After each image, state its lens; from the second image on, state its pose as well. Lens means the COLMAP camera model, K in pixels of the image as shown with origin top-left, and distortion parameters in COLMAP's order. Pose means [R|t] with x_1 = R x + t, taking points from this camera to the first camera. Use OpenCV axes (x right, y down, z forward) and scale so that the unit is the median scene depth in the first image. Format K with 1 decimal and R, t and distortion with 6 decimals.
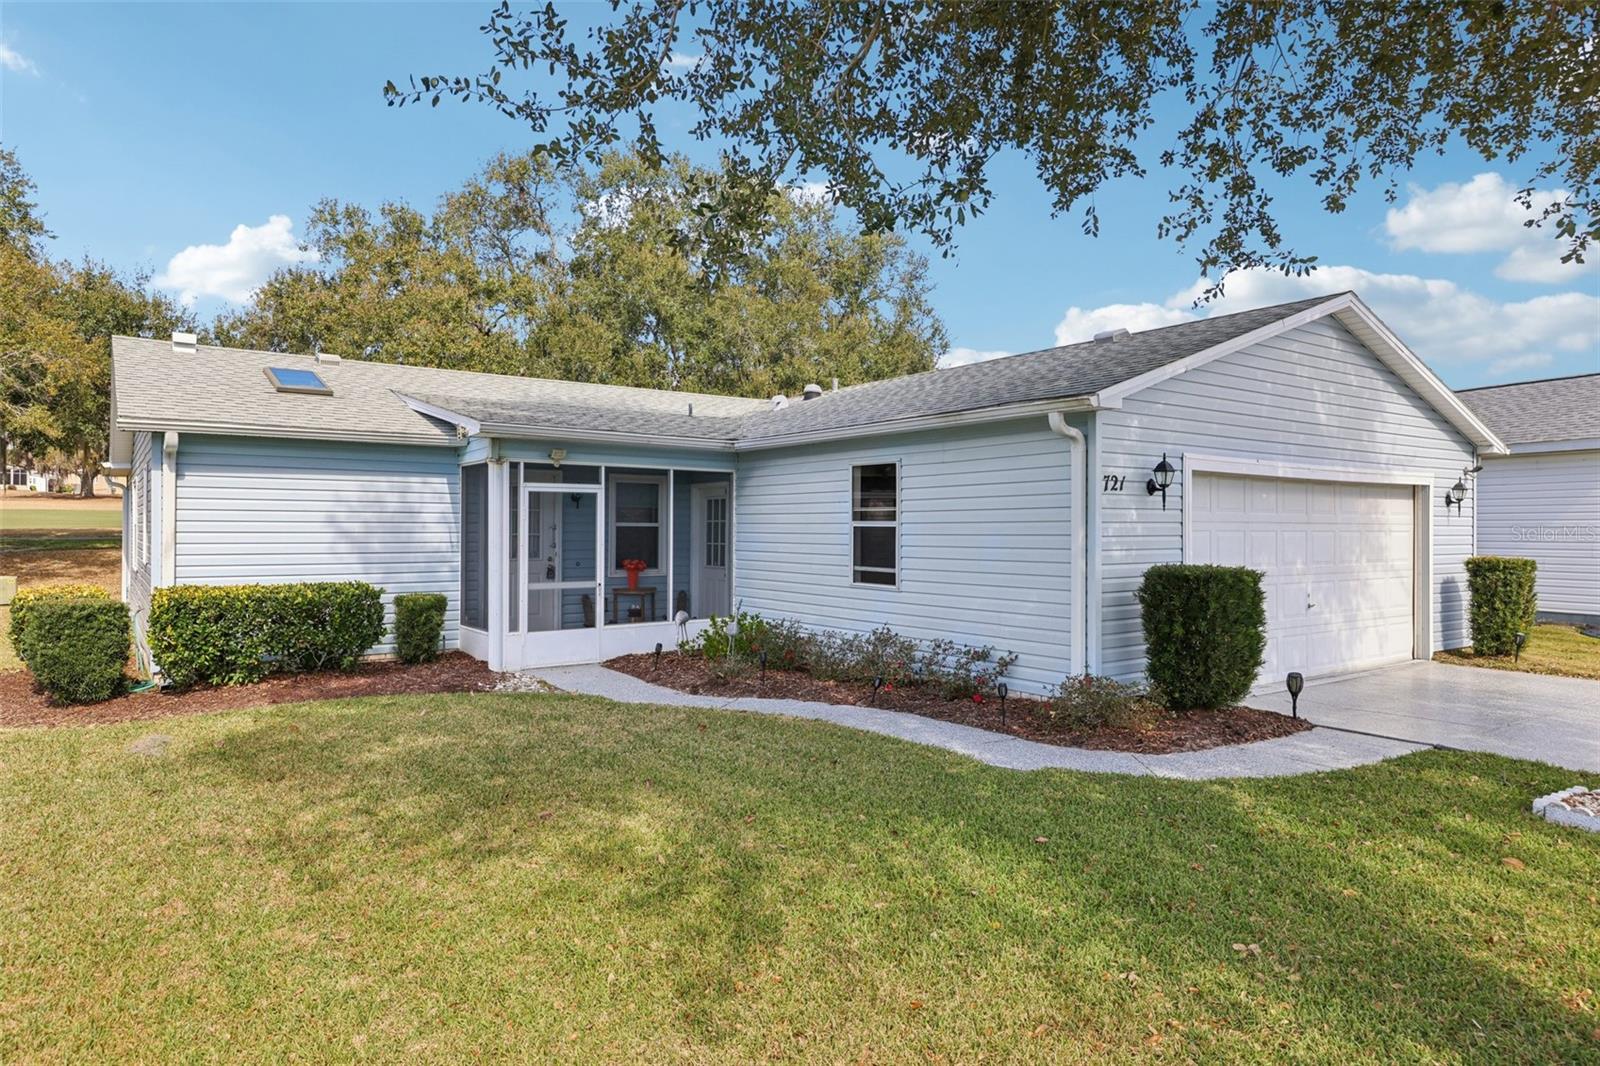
lens RADIAL K [[946.1, 0, 799.3], [0, 946.1, 536.4], [0, 0, 1]] dist [0.004610, 0.000012]
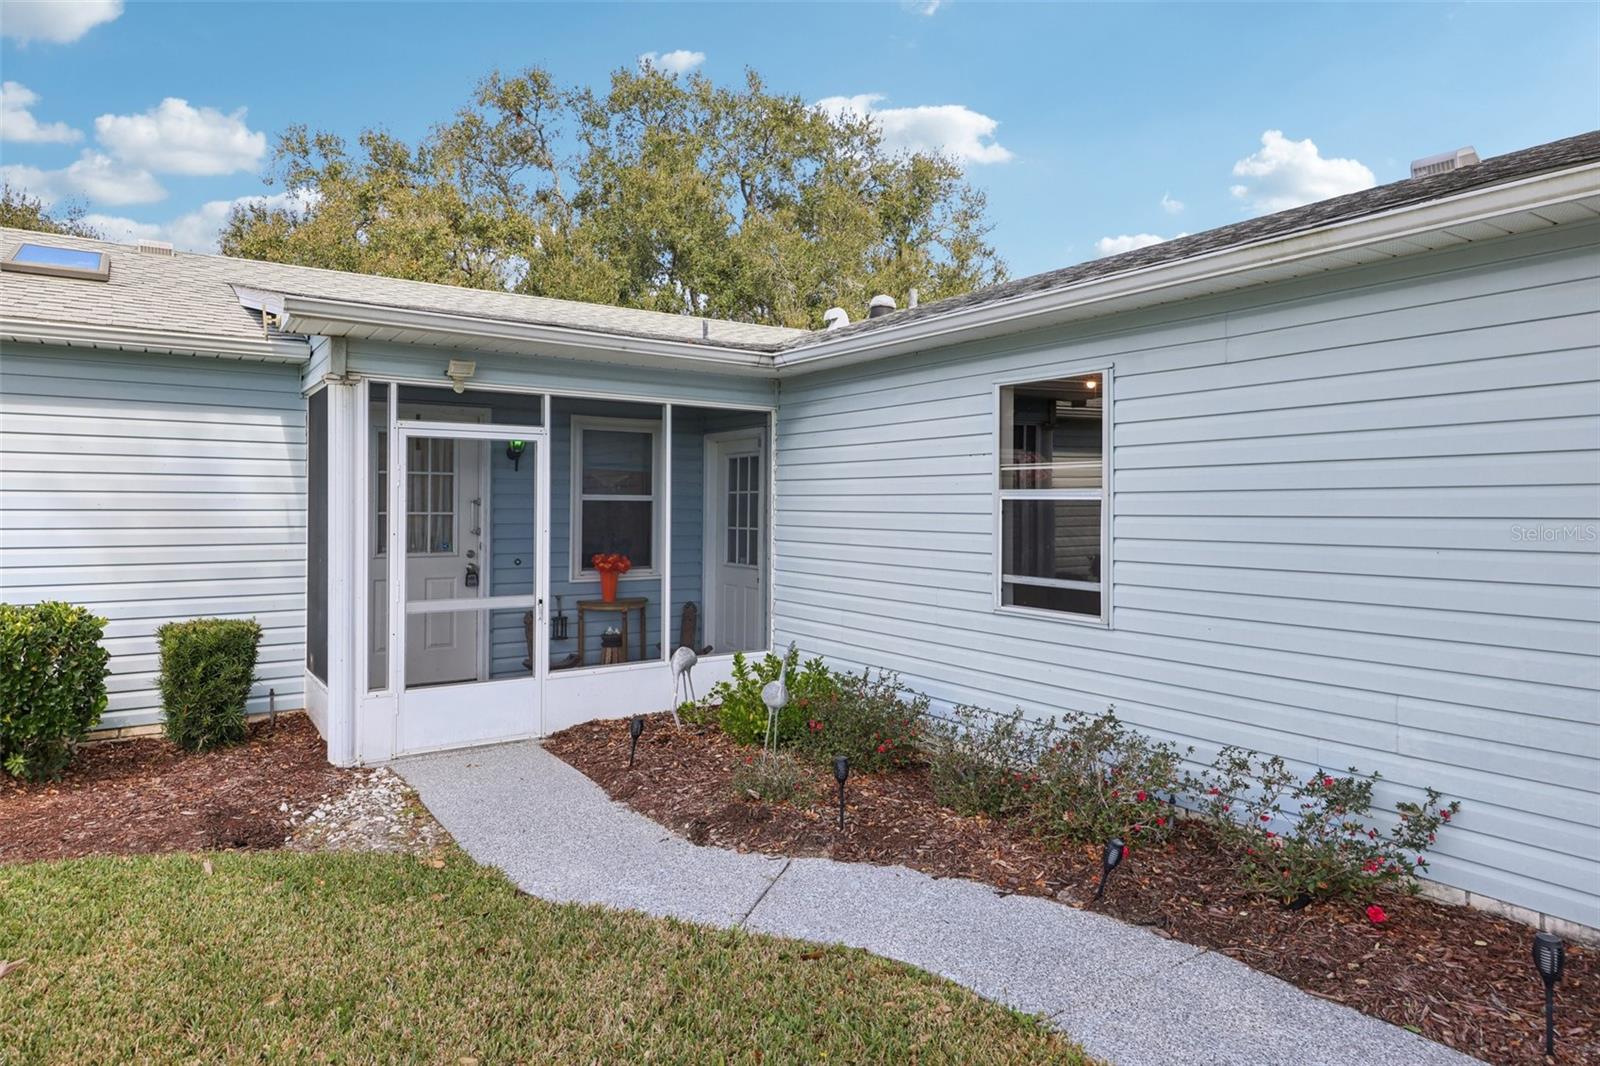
lens RADIAL K [[946.1, 0, 798.1], [0, 946.1, 520.6], [0, 0, 1]] dist [0.004610, 0.000012]
pose [[0.999601, 0.001483, -0.028206, -0.036356], [-0.001268, 0.999970, 0.007658, -0.002457], [0.028216, -0.007619, 0.999573, 0.400831]]
